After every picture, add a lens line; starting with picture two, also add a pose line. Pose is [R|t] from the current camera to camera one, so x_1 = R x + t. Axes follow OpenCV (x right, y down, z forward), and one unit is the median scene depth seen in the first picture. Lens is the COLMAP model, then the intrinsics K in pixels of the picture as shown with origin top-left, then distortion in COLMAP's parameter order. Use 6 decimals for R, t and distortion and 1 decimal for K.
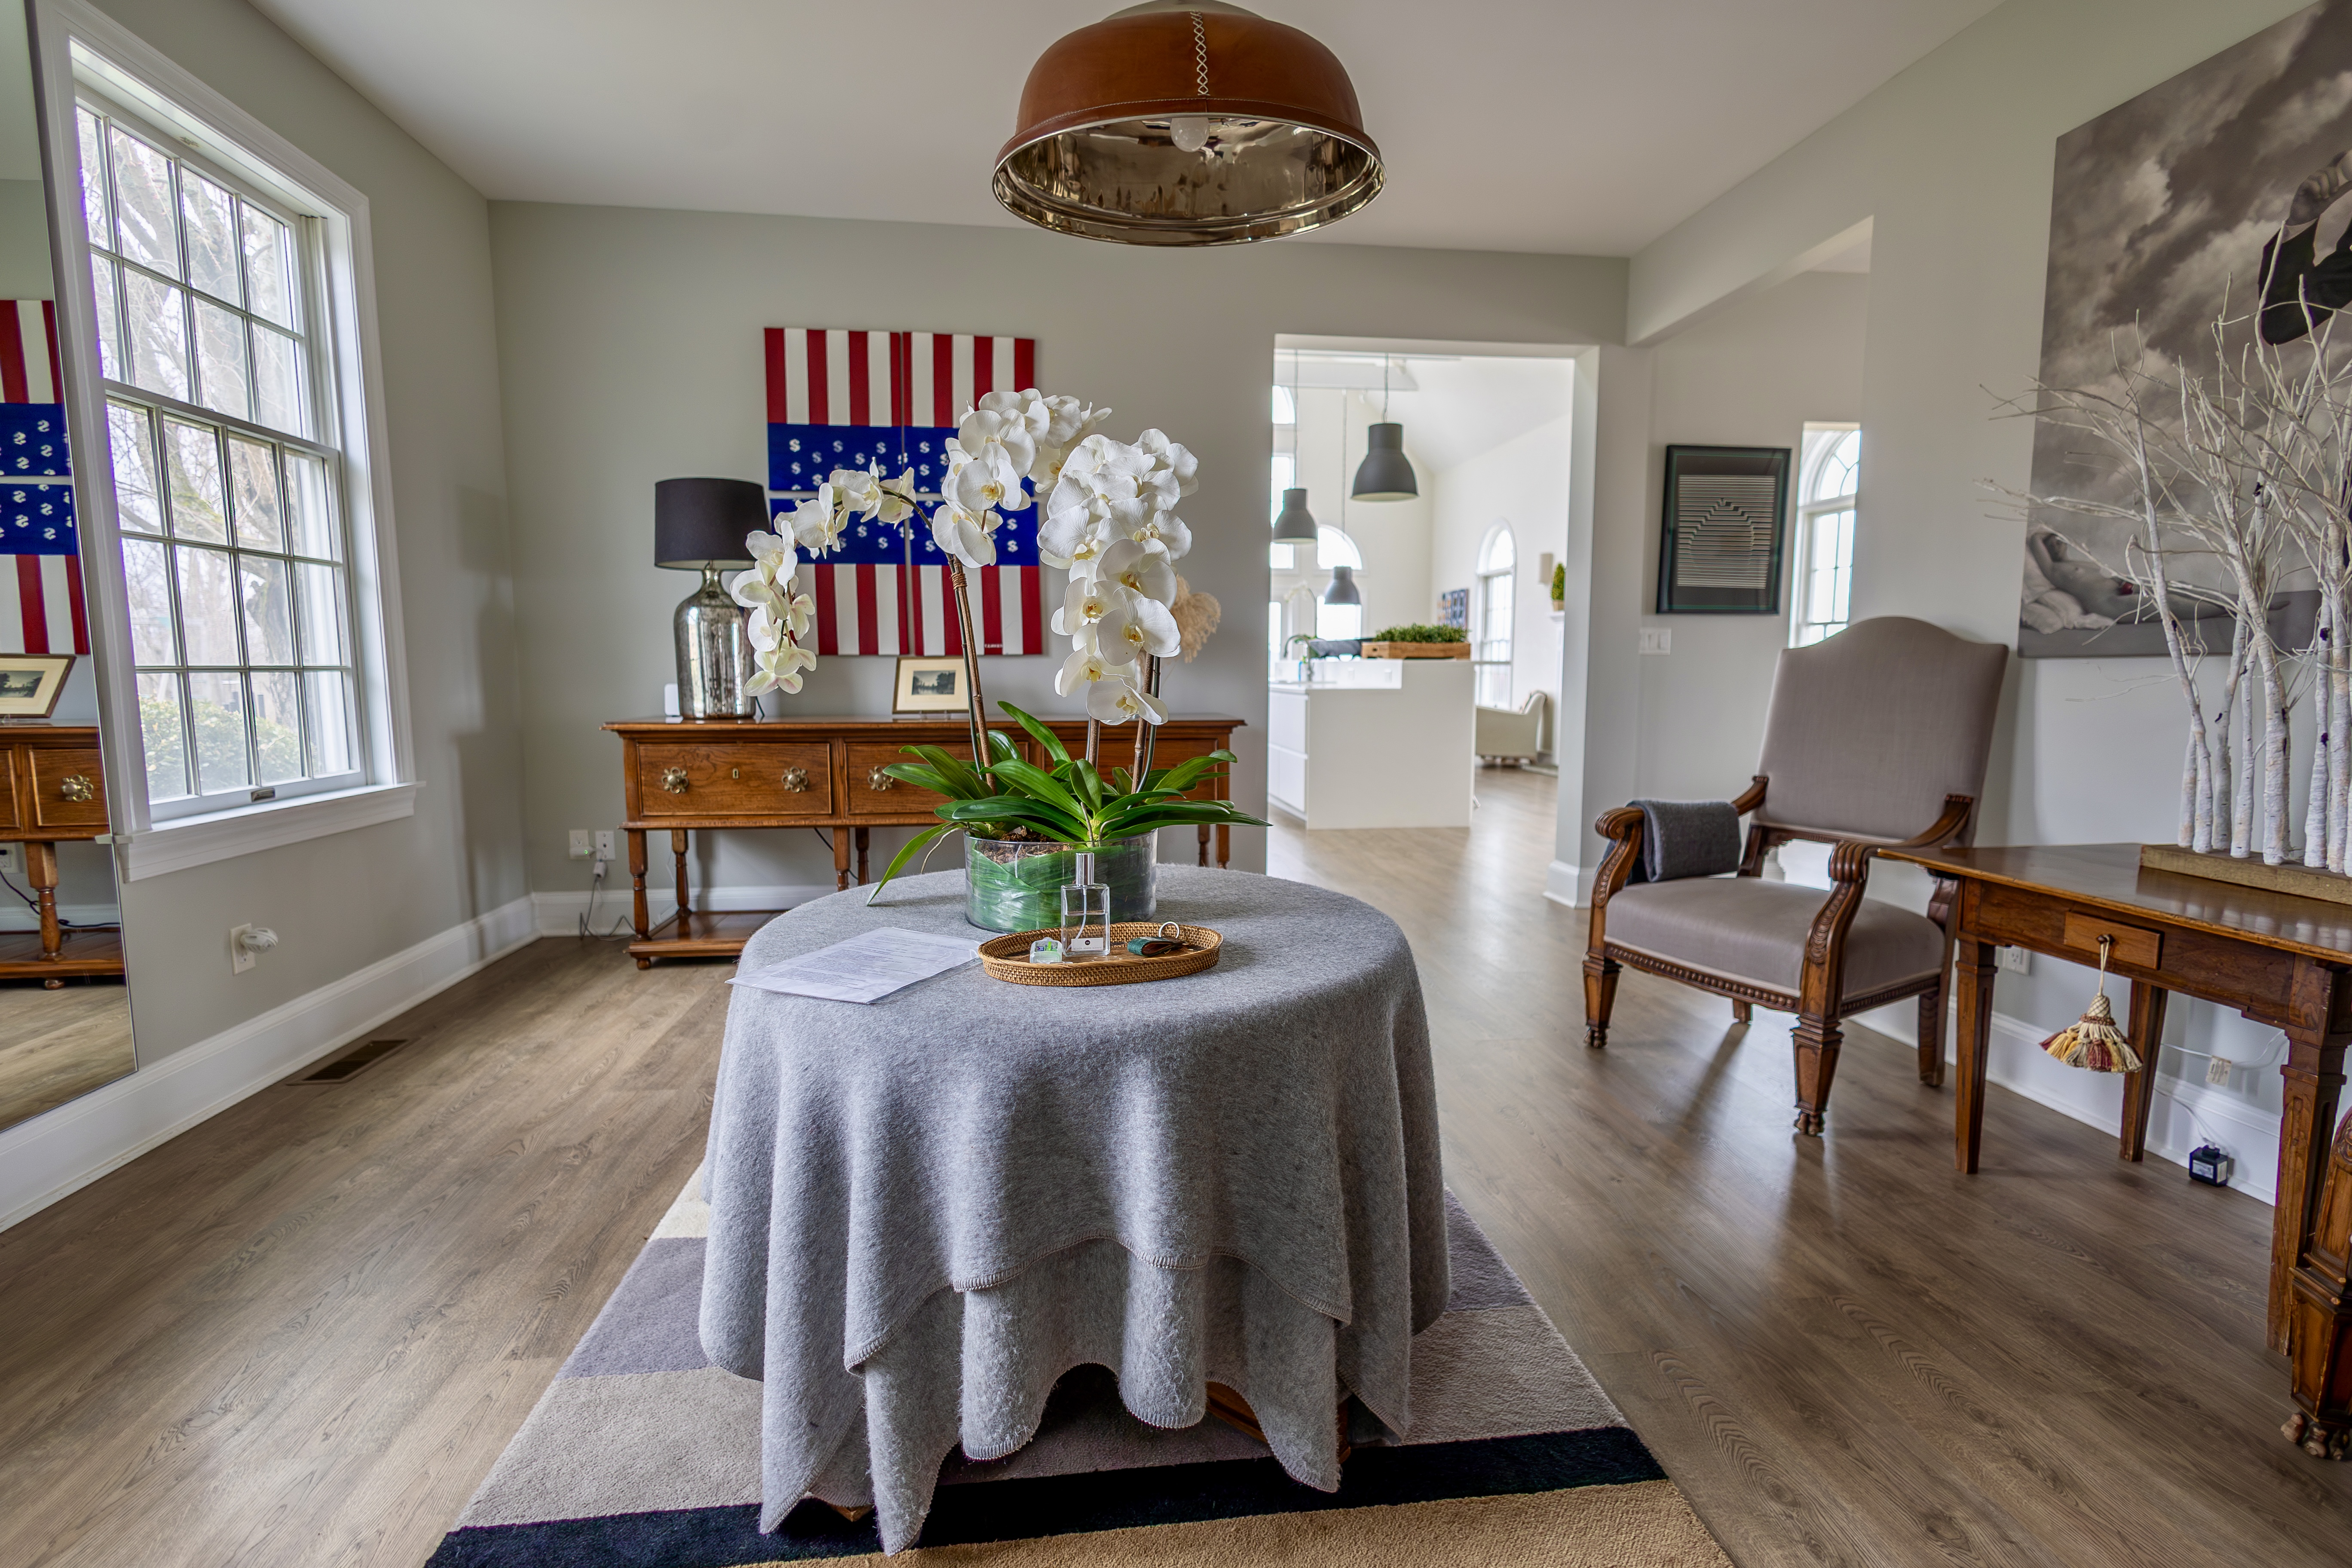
lens RADIAL K [[1083.8, 0, 1176.0], [0, 1083.8, 784.0], [0, 0, 1]] dist [0.002405, -0.009370]
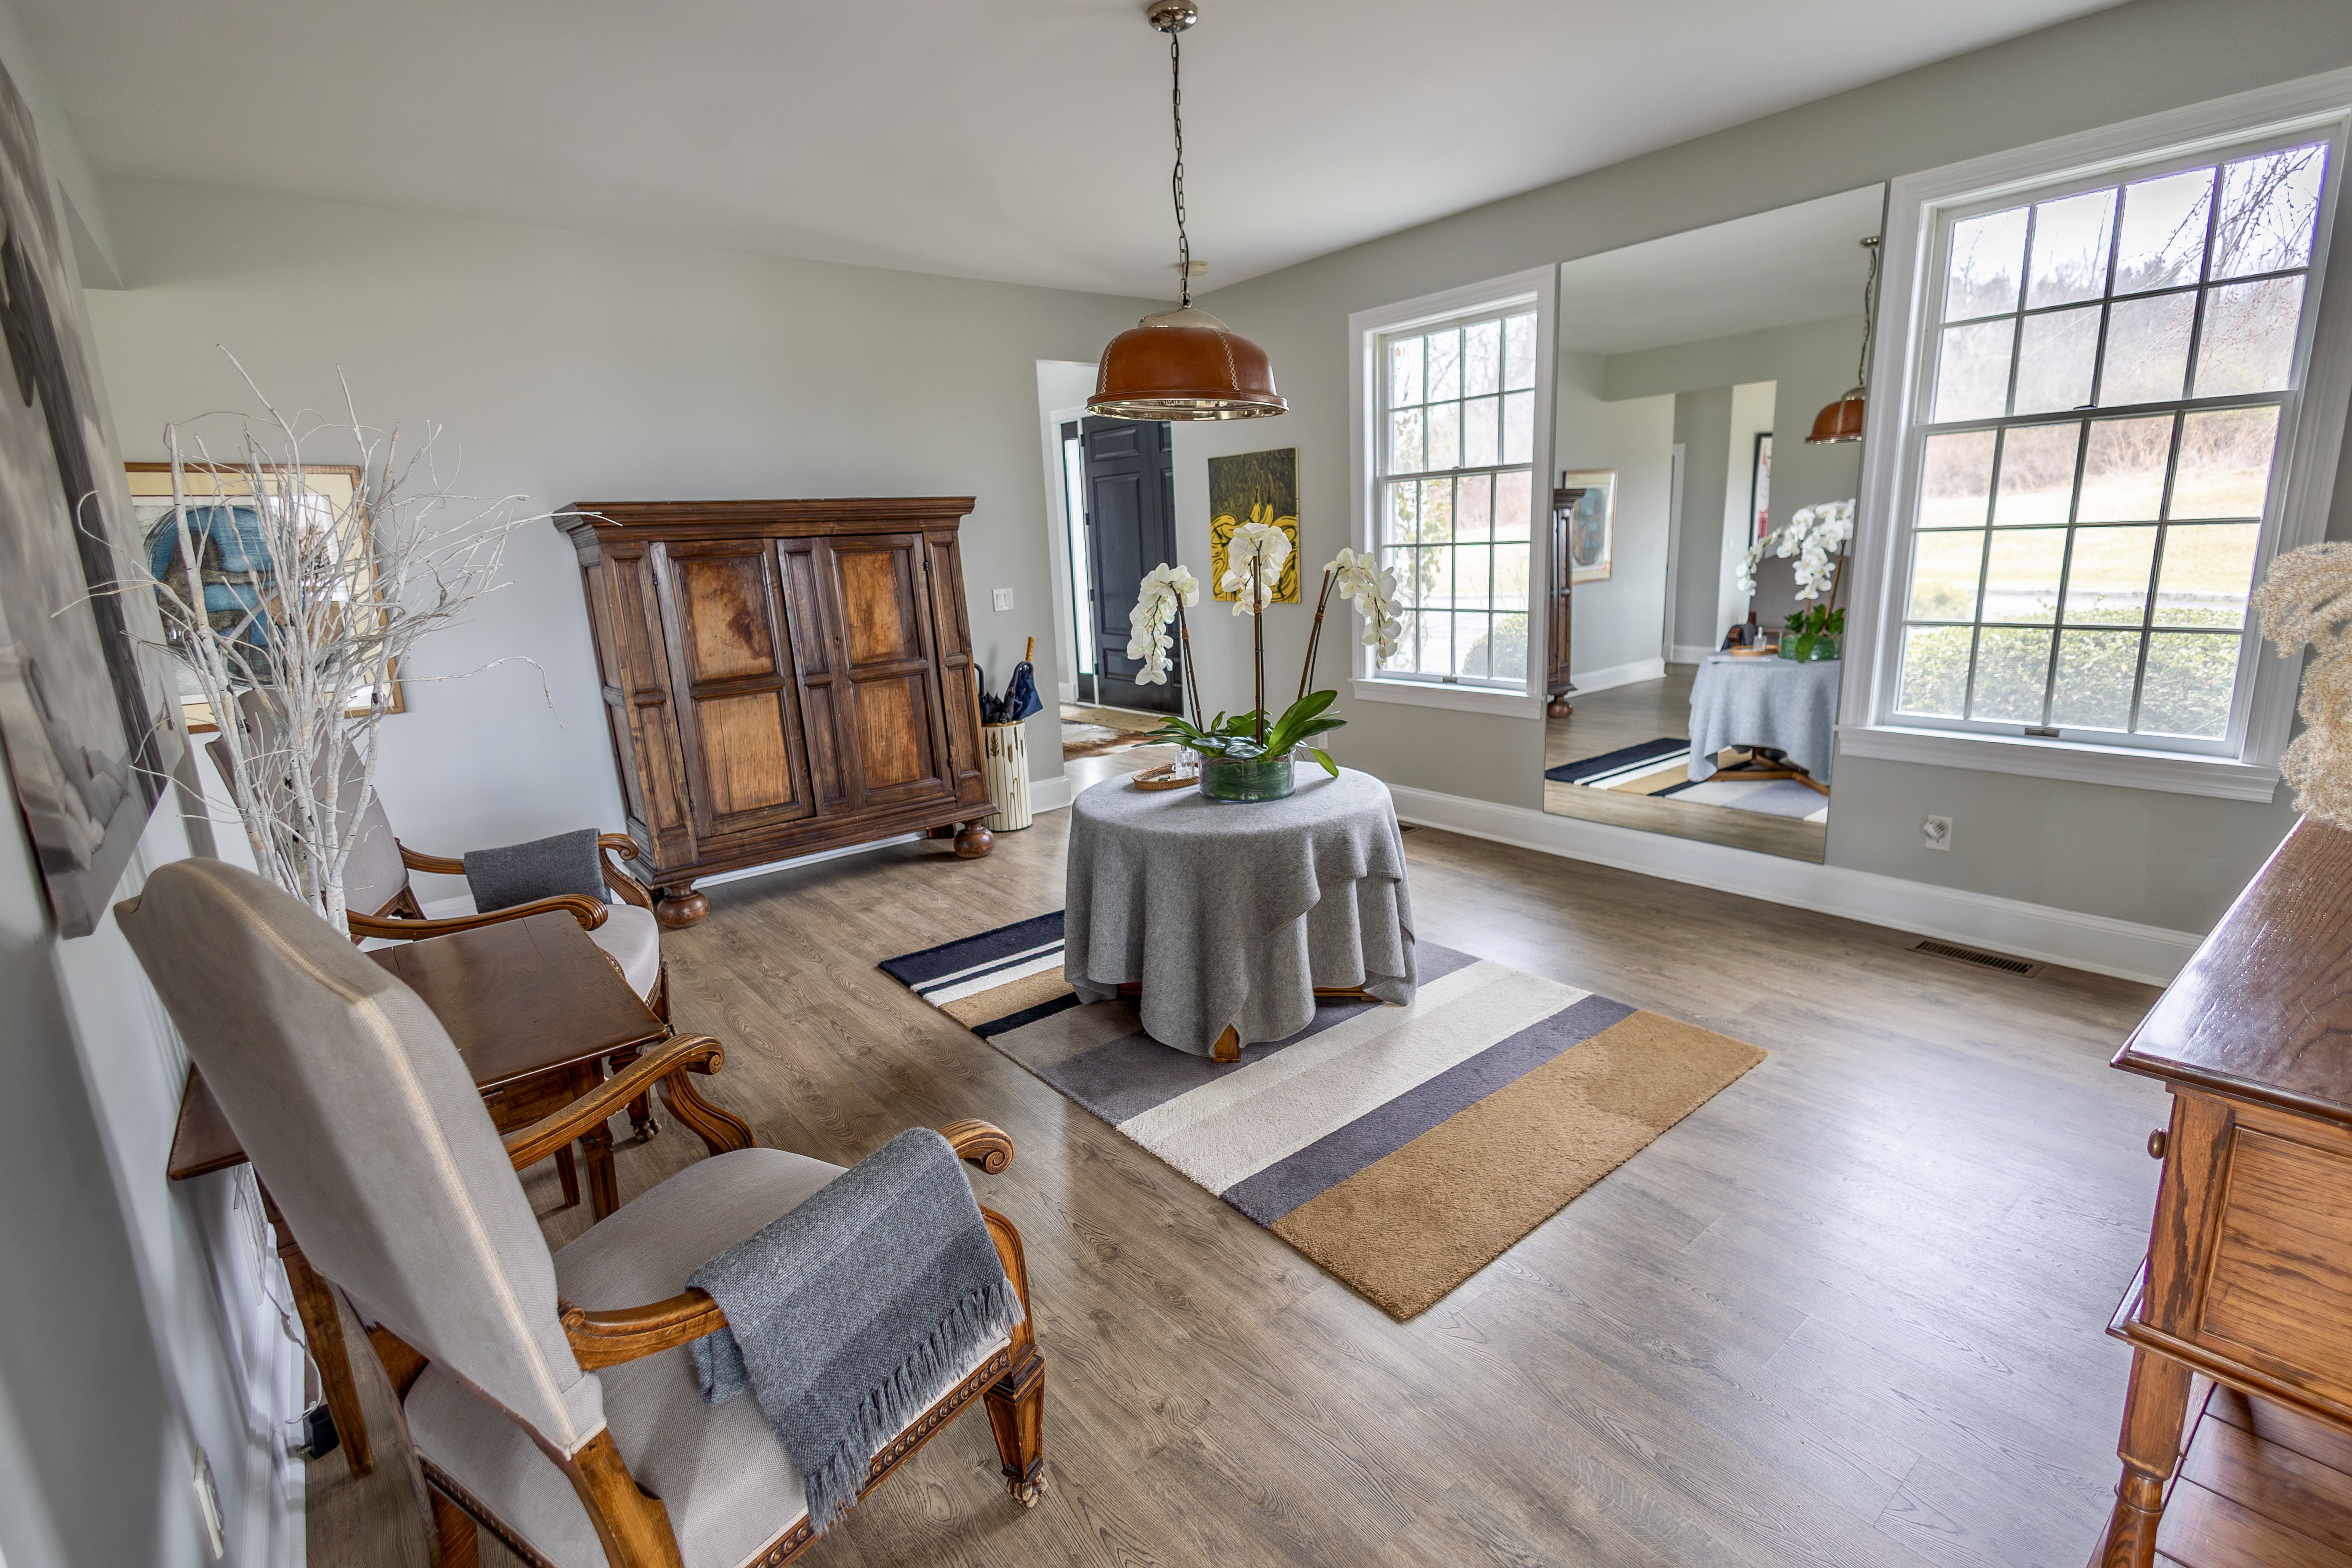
lens RADIAL K [[1083.8, 0, 1176.0], [0, 1083.8, 784.0], [0, 0, 1]] dist [0.002405, -0.009370]
pose [[-0.849718, 0.157350, -0.503211, 0.601356], [-0.011803, 0.948512, 0.316522, -0.313566], [0.527106, 0.274894, -0.804110, 1.520354]]
